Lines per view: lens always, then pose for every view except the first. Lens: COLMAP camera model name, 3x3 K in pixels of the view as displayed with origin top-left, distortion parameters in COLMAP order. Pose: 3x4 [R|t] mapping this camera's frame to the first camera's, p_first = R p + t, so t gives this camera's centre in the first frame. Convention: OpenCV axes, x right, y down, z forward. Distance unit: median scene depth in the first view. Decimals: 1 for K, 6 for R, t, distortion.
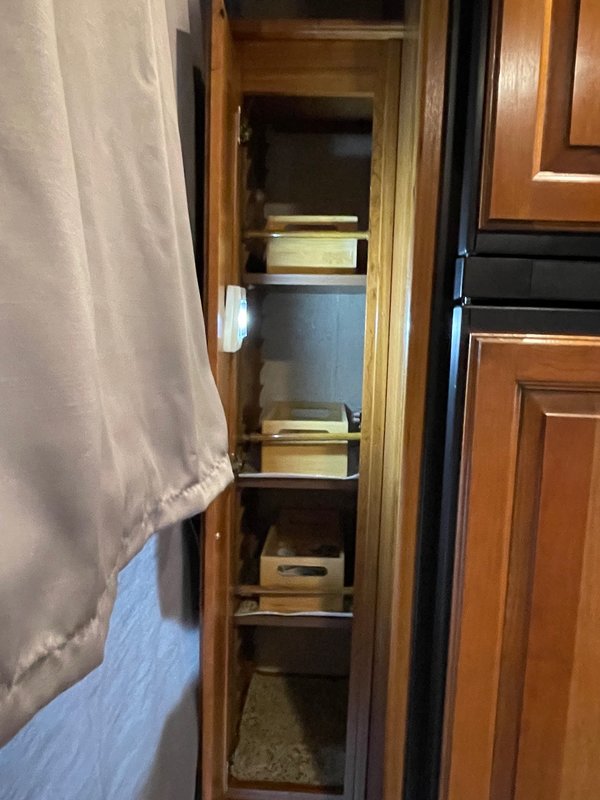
lens RADIAL K [[585.7, 0, 296.7], [0, 585.7, 398.1], [0, 0, 1]] dist [-0.001036, 0.001095]
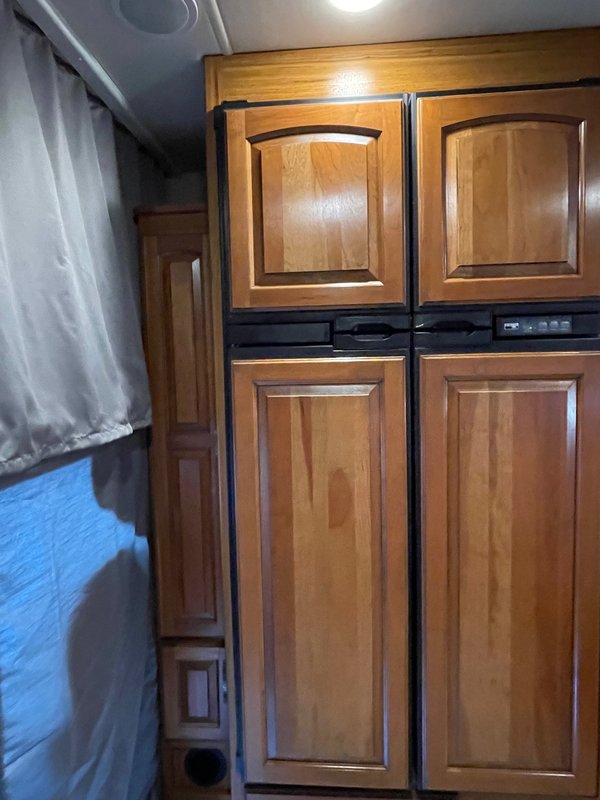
lens RADIAL K [[476.4, 0, 307.5], [0, 476.4, 399.2], [0, 0, 1]] dist [-0.016445, 0.008105]
pose [[0.998810, -0.046975, -0.013119, 0.675488], [0.046397, 0.998068, -0.041312, 0.131048], [0.015034, 0.040654, 0.999060, -0.827951]]
